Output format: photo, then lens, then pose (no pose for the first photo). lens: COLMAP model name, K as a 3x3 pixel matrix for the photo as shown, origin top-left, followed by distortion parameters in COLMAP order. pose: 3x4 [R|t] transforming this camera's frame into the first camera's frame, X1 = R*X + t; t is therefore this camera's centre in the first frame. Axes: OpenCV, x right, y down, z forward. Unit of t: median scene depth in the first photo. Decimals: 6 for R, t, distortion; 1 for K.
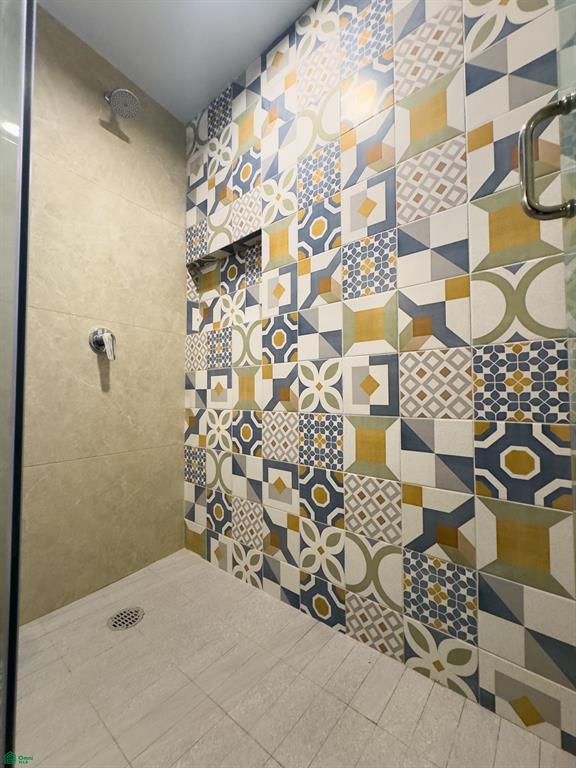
lens RADIAL K [[311.2, 0, 293.2], [0, 311.2, 385.6], [0, 0, 1]] dist [0.000027, -0.000458]
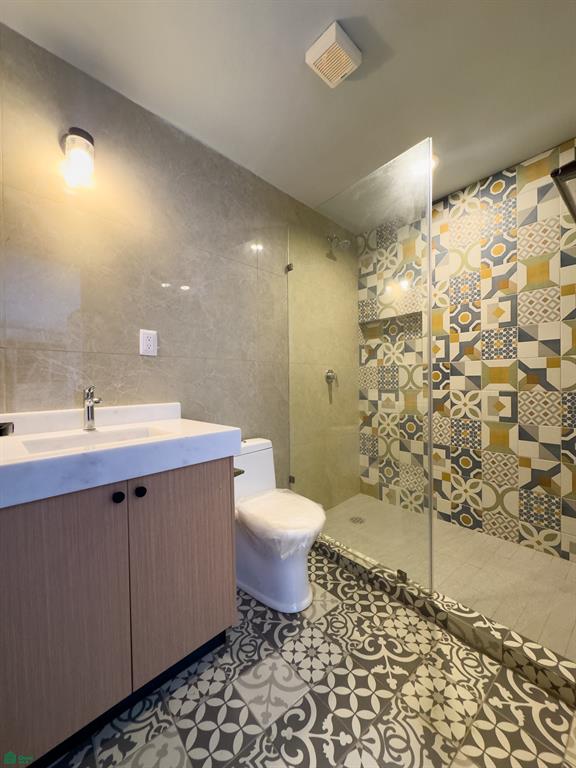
lens RADIAL K [[311.2, 0, 282.8], [0, 311.2, 383.8], [0, 0, 1]] dist [0.000027, -0.000458]
pose [[0.981246, -0.003538, -0.192727, -0.631629], [0.011483, 0.999129, 0.040120, -0.210245], [0.192418, -0.041581, 0.980432, -1.036591]]
